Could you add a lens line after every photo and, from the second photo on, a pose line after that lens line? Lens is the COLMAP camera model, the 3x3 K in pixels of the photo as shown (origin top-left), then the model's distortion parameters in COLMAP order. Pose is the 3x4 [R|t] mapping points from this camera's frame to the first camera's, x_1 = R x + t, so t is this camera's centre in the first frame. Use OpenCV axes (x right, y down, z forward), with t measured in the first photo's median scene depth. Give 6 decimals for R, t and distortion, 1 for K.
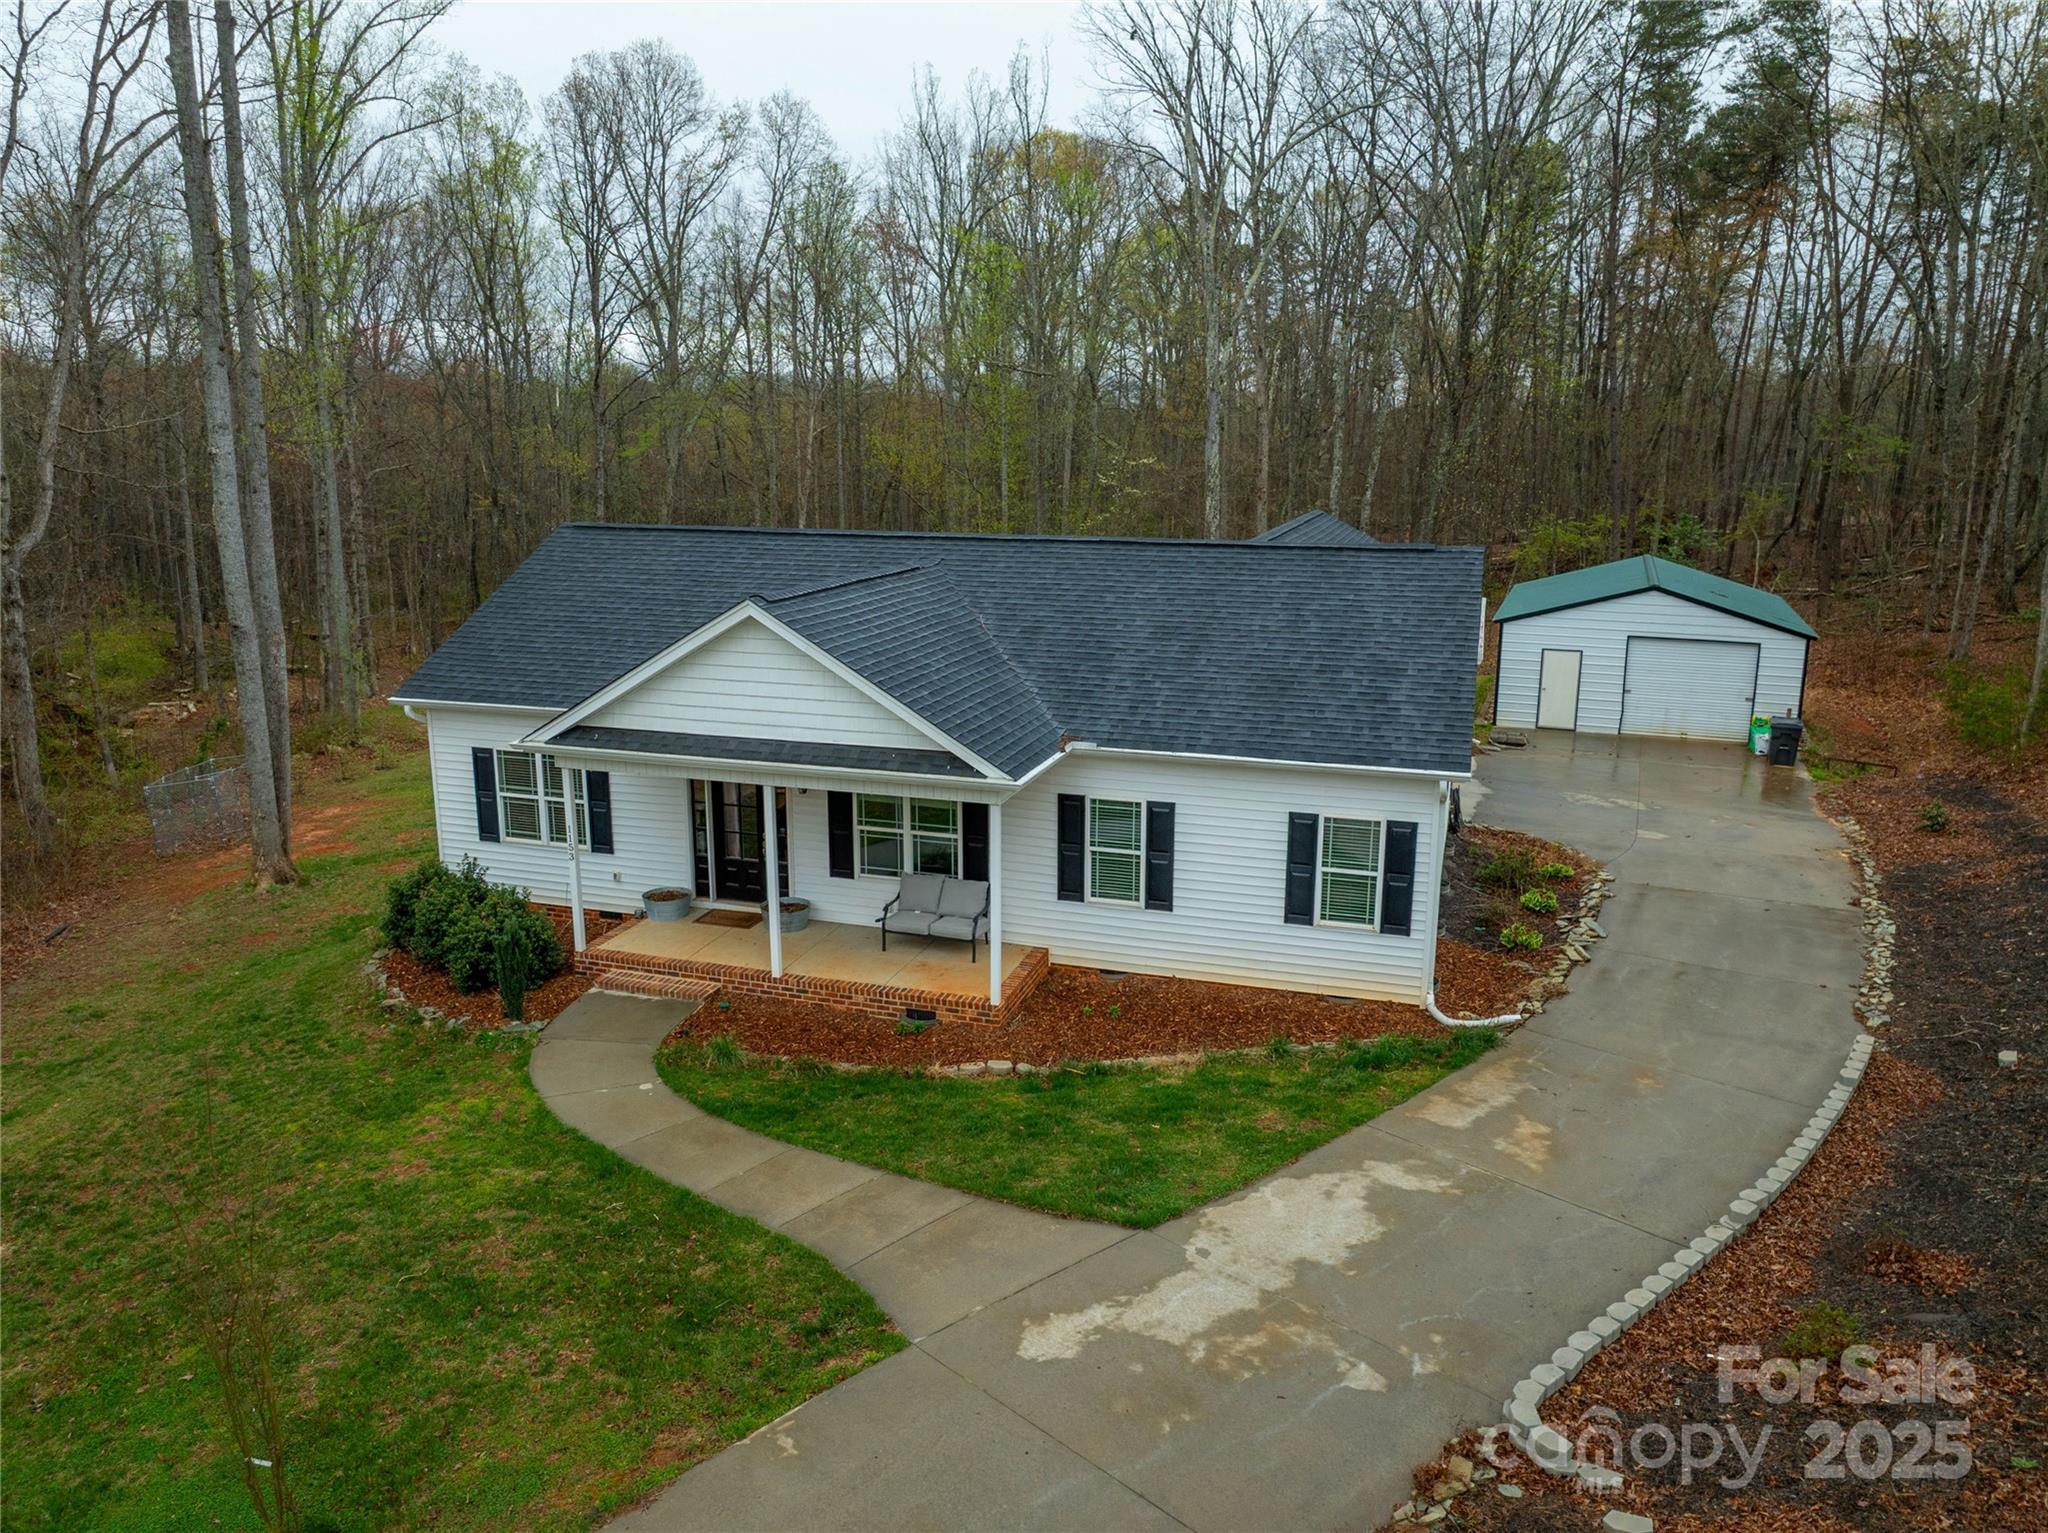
lens RADIAL K [[1432.8, 0, 1024.0], [0, 1432.8, 766.5], [0, 0, 1]] dist [-0.027871, -0.001296]
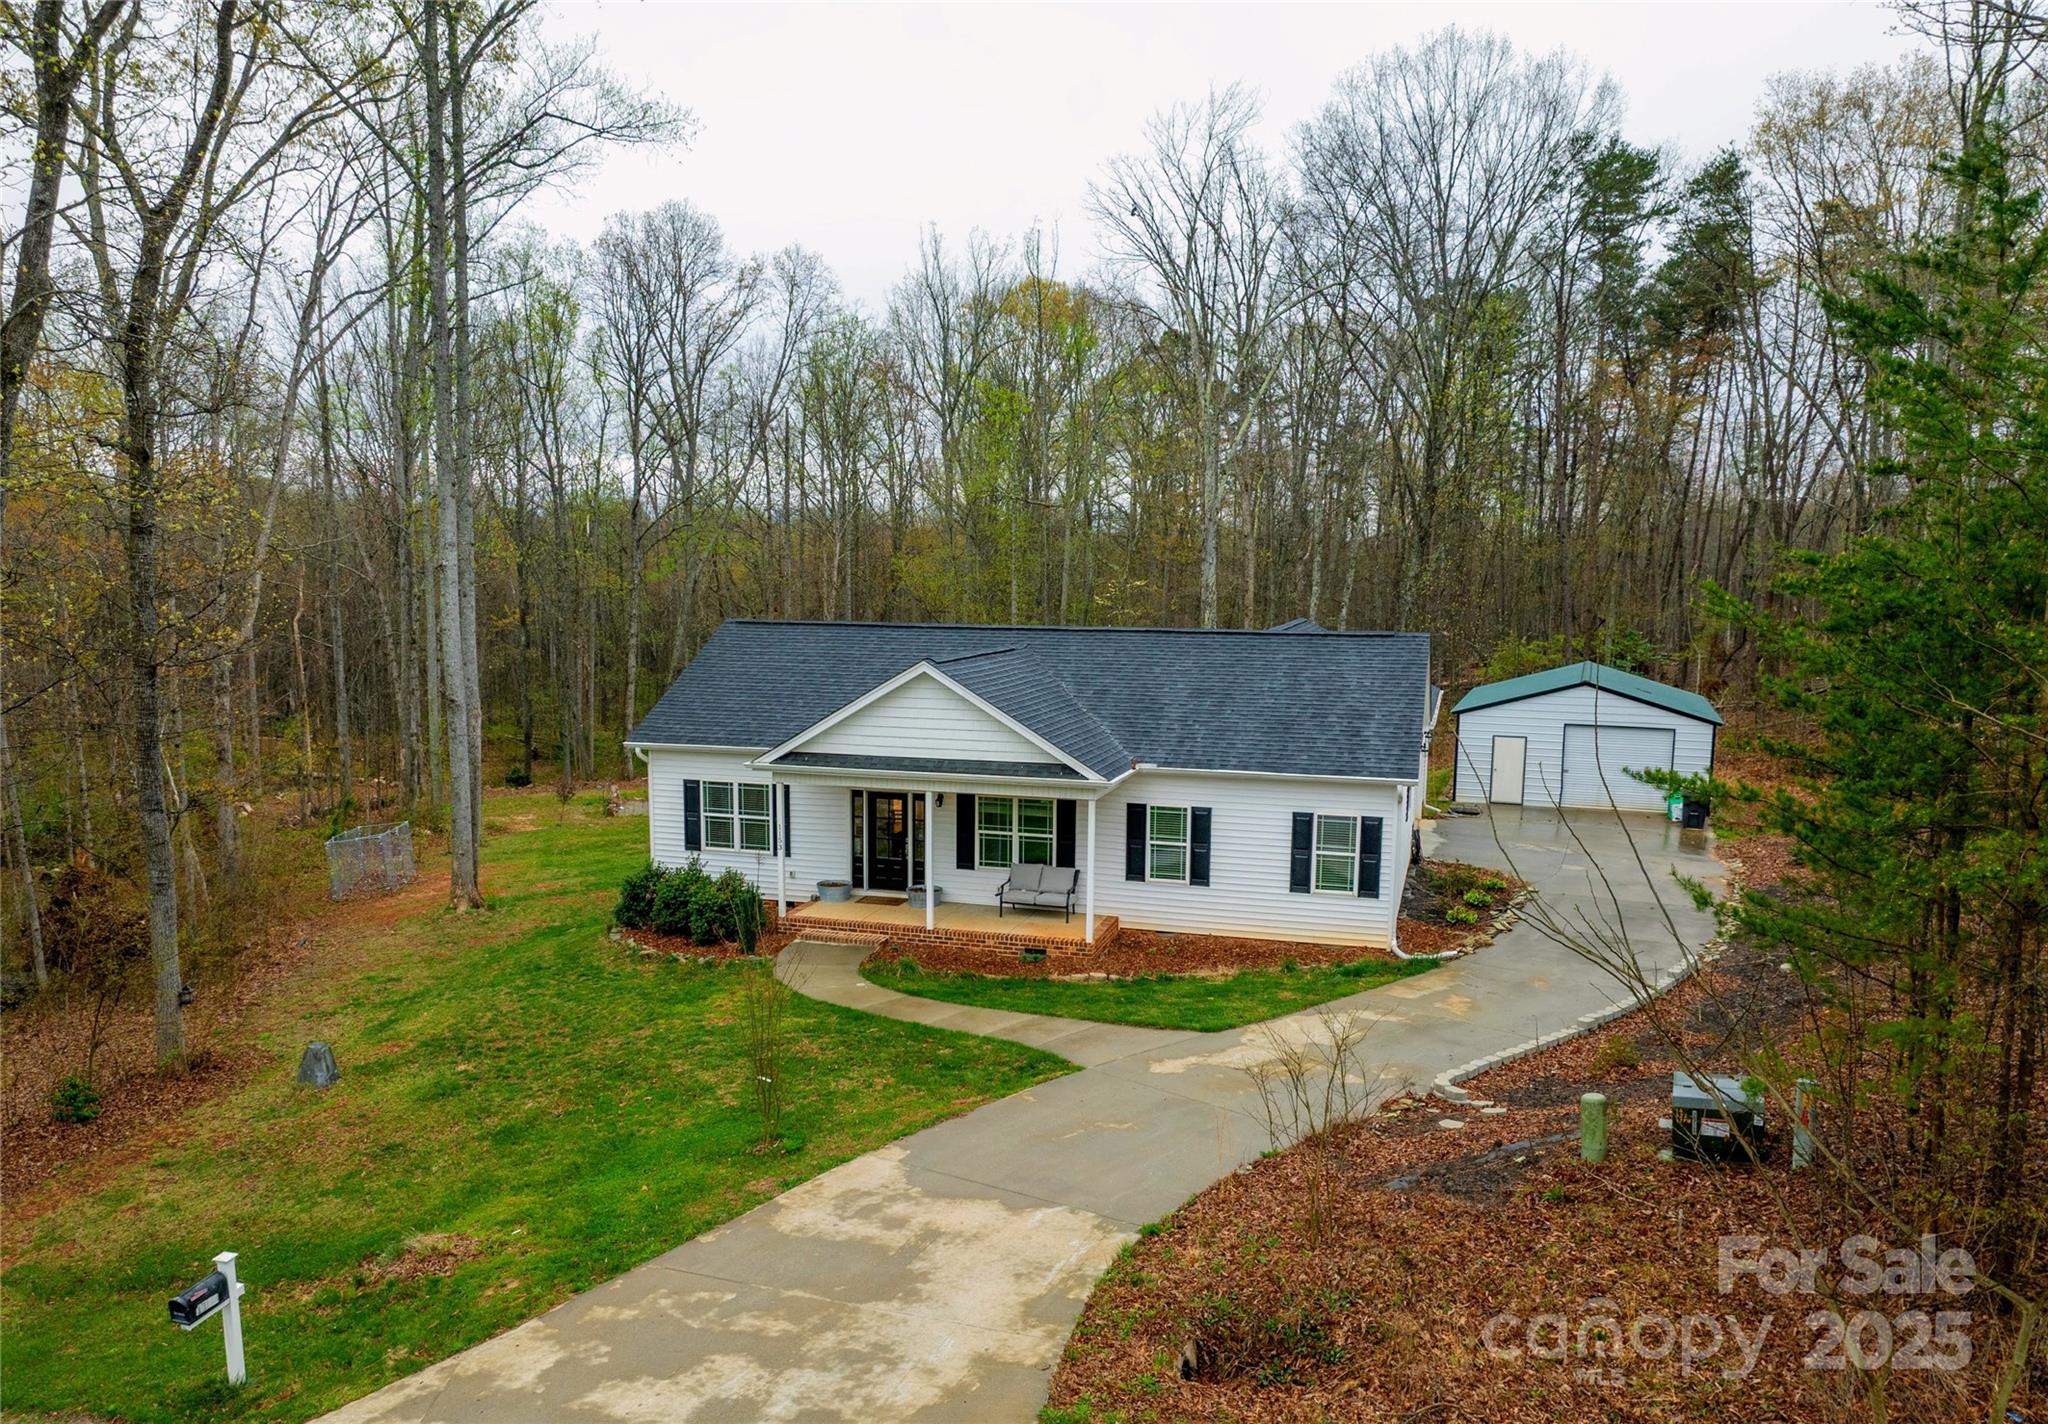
lens RADIAL K [[1514.0, 0, 968.8], [0, 1514.0, 814.6], [0, 0, 1]] dist [-0.012912, -0.002645]
pose [[0.999966, 0.003567, -0.007407, -0.115945], [-0.004039, 0.997896, -0.064716, 0.122072], [0.007161, 0.064744, 0.997876, -0.465891]]
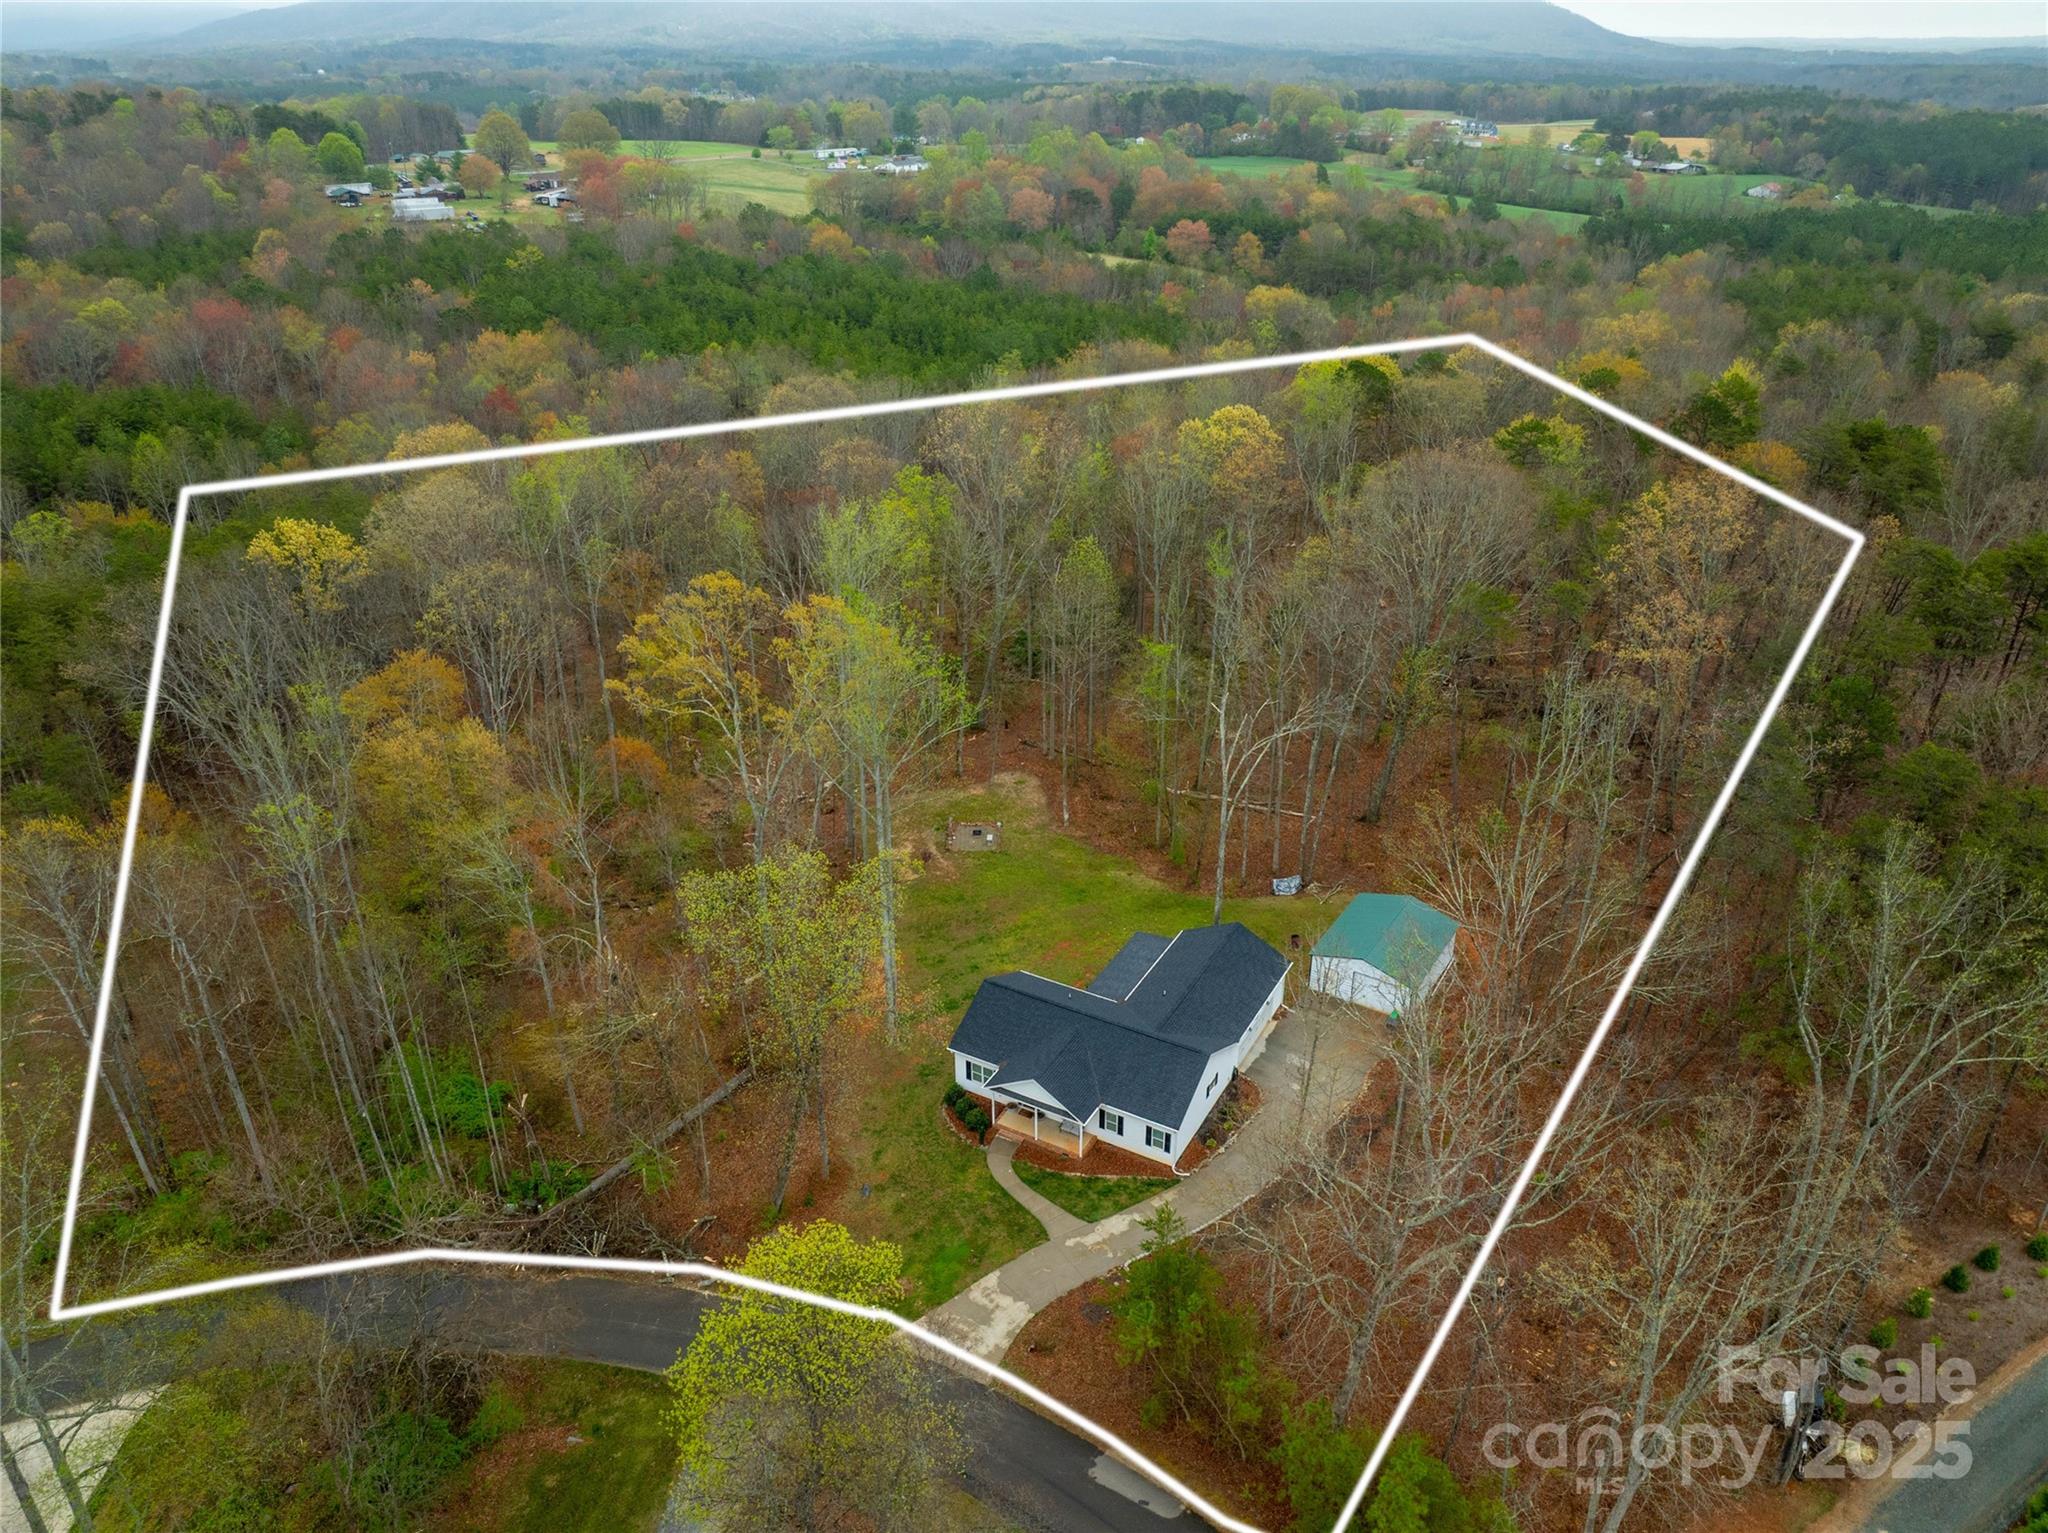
lens RADIAL K [[1432.8, 0, 1024.0], [0, 1432.8, 766.5], [0, 0, 1]] dist [-0.027871, -0.001296]
pose [[0.979783, 0.089276, -0.179039, 0.478184], [-0.041311, 0.965908, 0.255570, -2.063962], [0.195752, -0.243007, 0.950068, -2.918445]]
